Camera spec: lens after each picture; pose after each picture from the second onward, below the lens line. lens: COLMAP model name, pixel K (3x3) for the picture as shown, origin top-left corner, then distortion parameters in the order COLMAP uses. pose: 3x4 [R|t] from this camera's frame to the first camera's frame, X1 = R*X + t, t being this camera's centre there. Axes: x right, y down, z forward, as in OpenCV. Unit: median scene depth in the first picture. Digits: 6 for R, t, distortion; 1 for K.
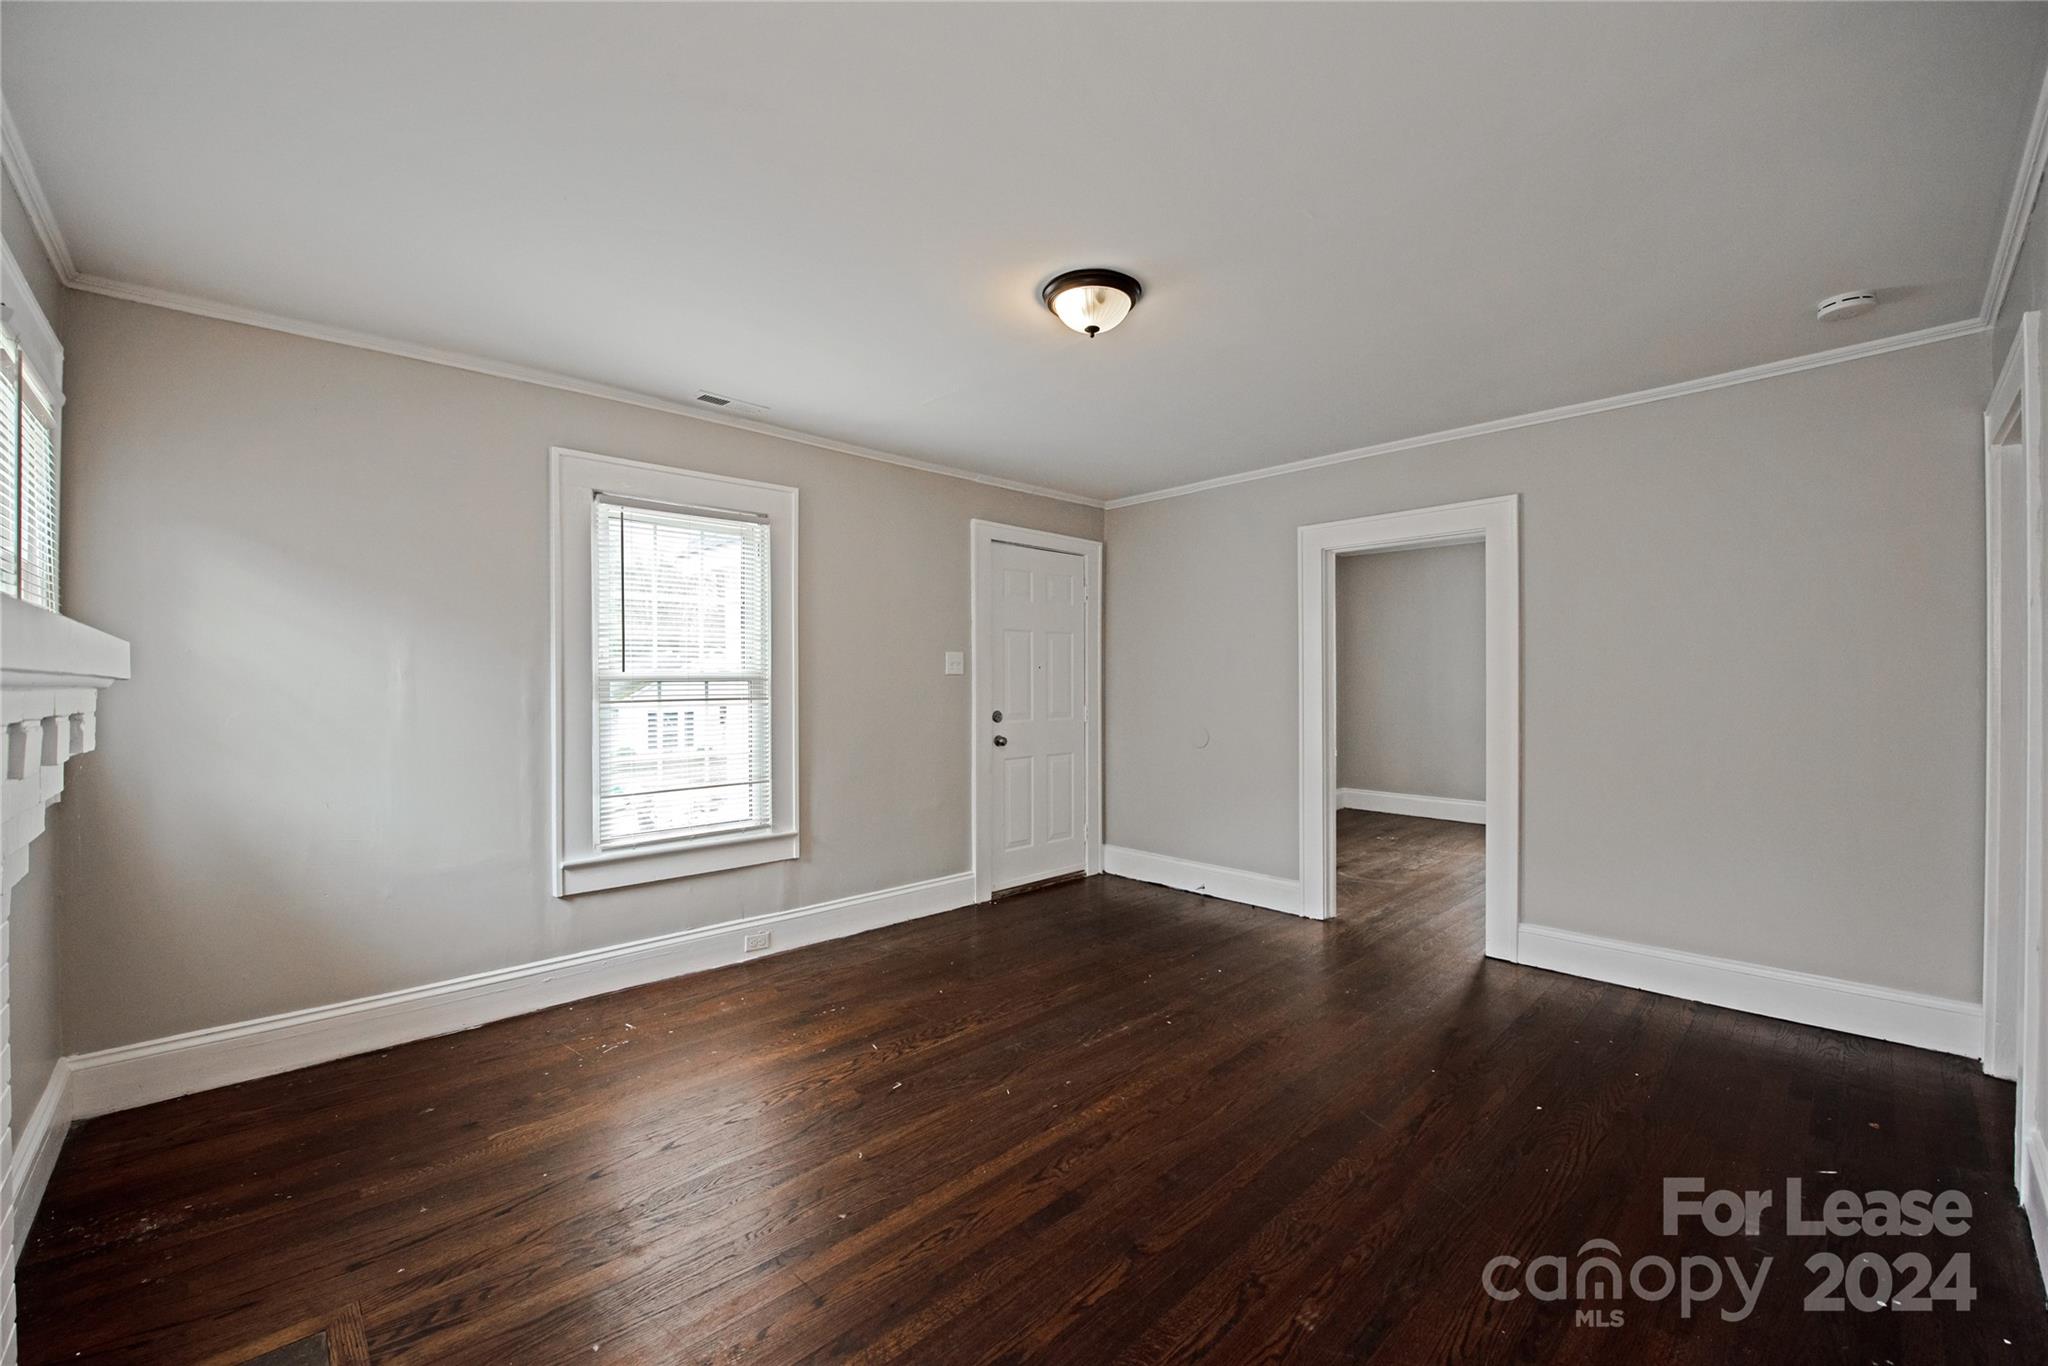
lens RADIAL K [[831.3, 0, 1024.0], [0, 831.3, 683.0], [0, 0, 1]] dist [-0.019079, -0.000406]
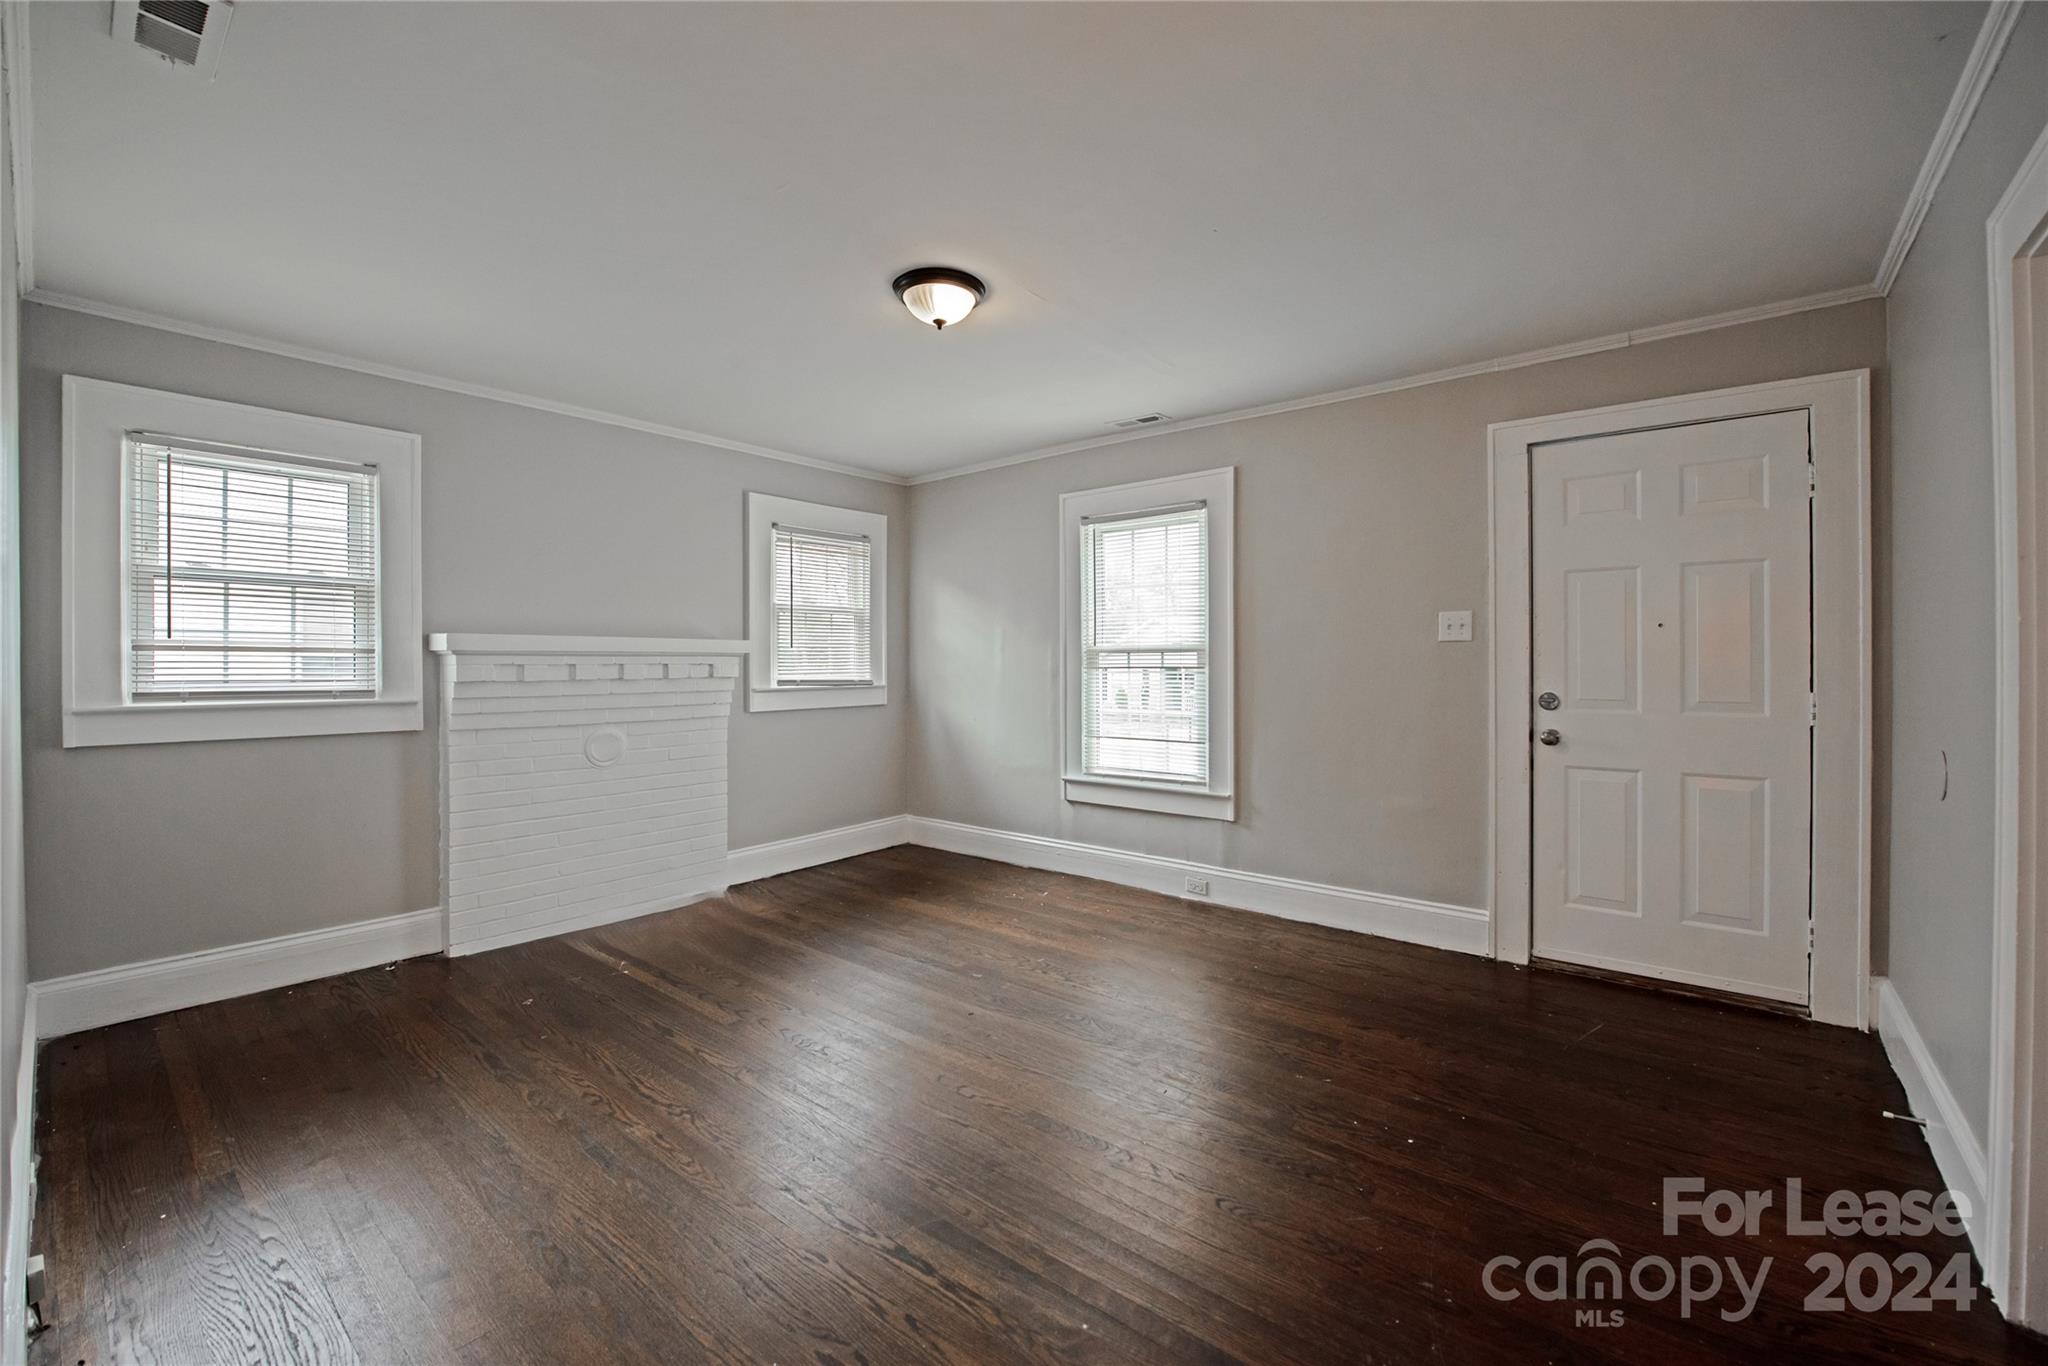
lens RADIAL K [[827.7, 0, 1024.1], [0, 827.7, 670.3], [0, 0, 1]] dist [-0.016470, -0.000139]
pose [[0.112852, 0.011142, -0.993549, 0.763001], [-0.000640, 0.999938, 0.011141, 0.010250], [0.993612, -0.000622, 0.112852, 0.652891]]
